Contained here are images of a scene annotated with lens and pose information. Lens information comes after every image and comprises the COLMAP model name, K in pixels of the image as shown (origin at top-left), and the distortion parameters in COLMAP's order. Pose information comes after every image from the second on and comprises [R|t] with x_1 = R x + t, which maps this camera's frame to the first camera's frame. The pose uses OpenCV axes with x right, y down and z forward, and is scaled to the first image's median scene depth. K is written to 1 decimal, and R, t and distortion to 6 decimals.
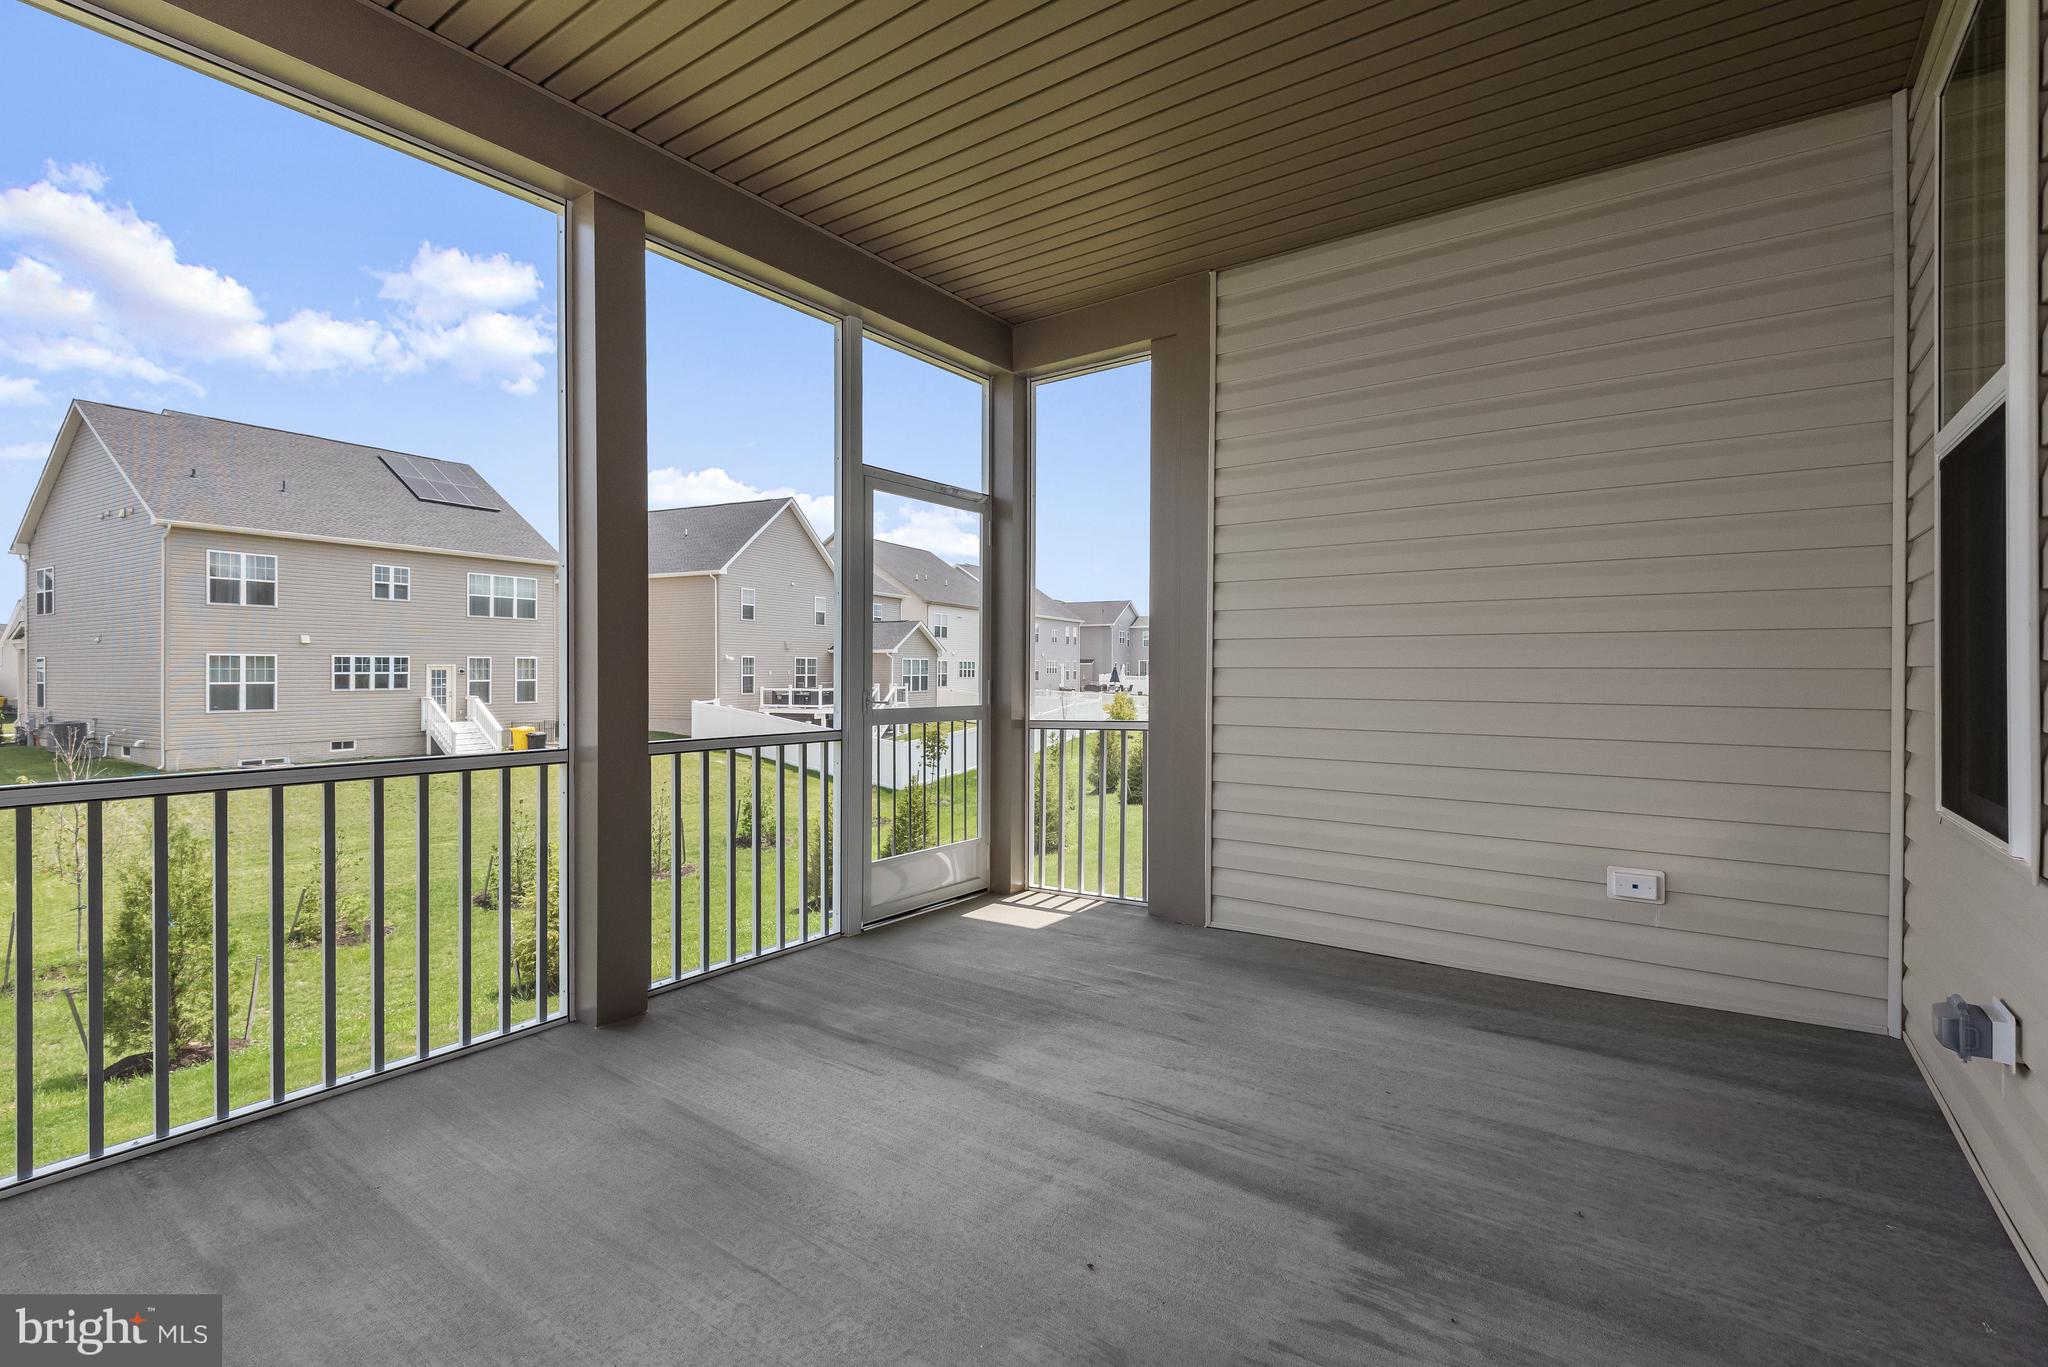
lens RADIAL K [[956.8, 0, 1014.5], [0, 956.8, 681.3], [0, 0, 1]] dist [0.034859, -0.021028]
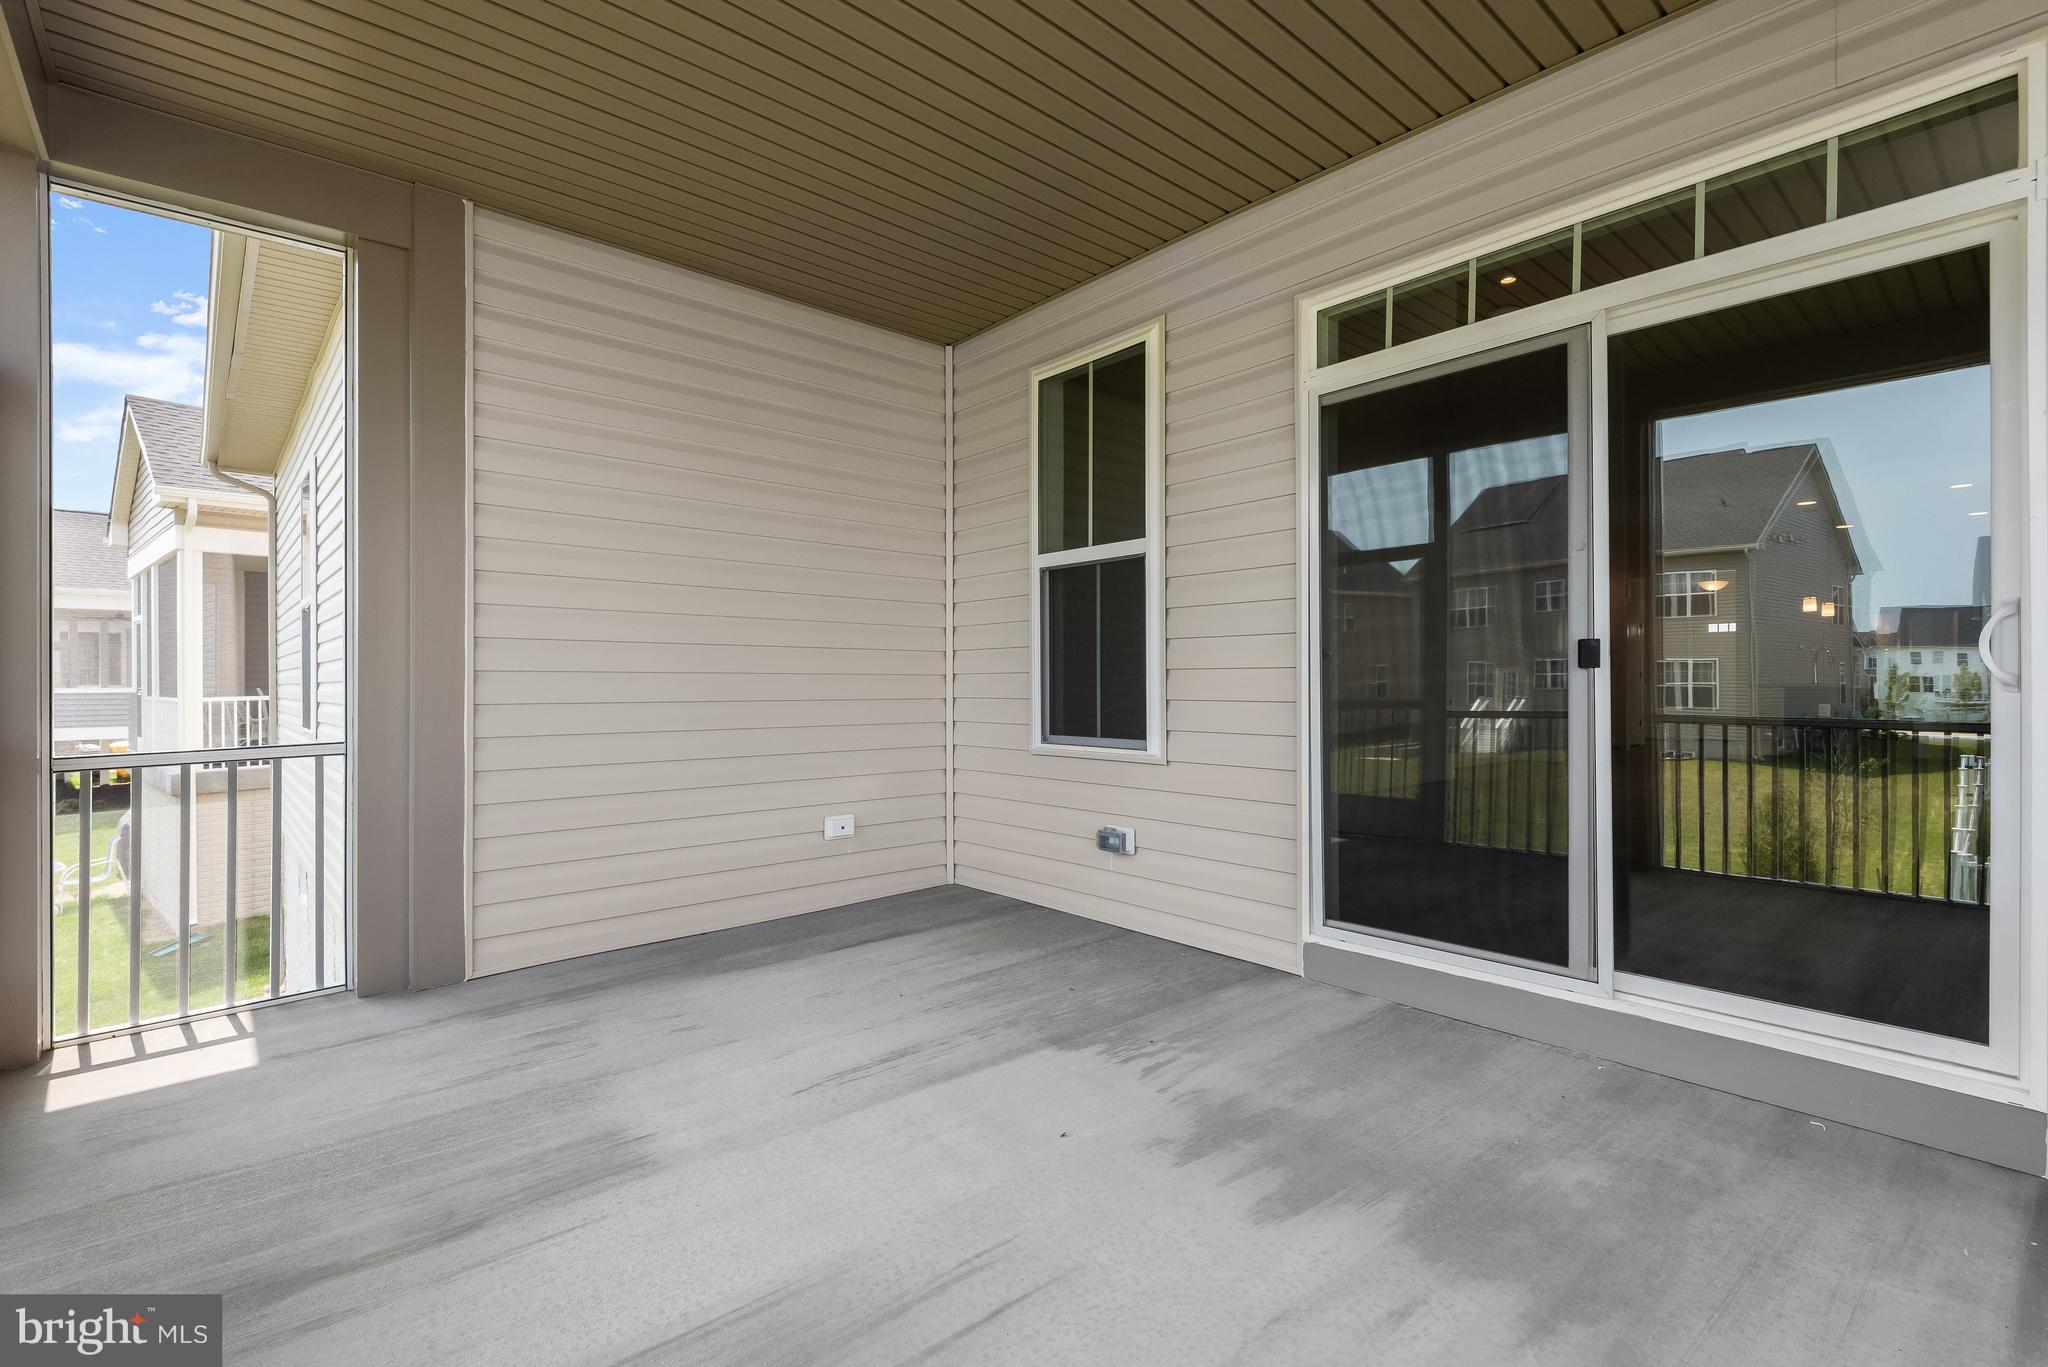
lens RADIAL K [[956.8, 0, 1014.5], [0, 956.8, 681.3], [0, 0, 1]] dist [0.034859, -0.021028]
pose [[0.207996, 0.002901, 0.978125, -0.736153], [0.015223, 0.999865, -0.006203, 0.011615], [-0.978011, 0.016180, 0.207924, 0.498196]]
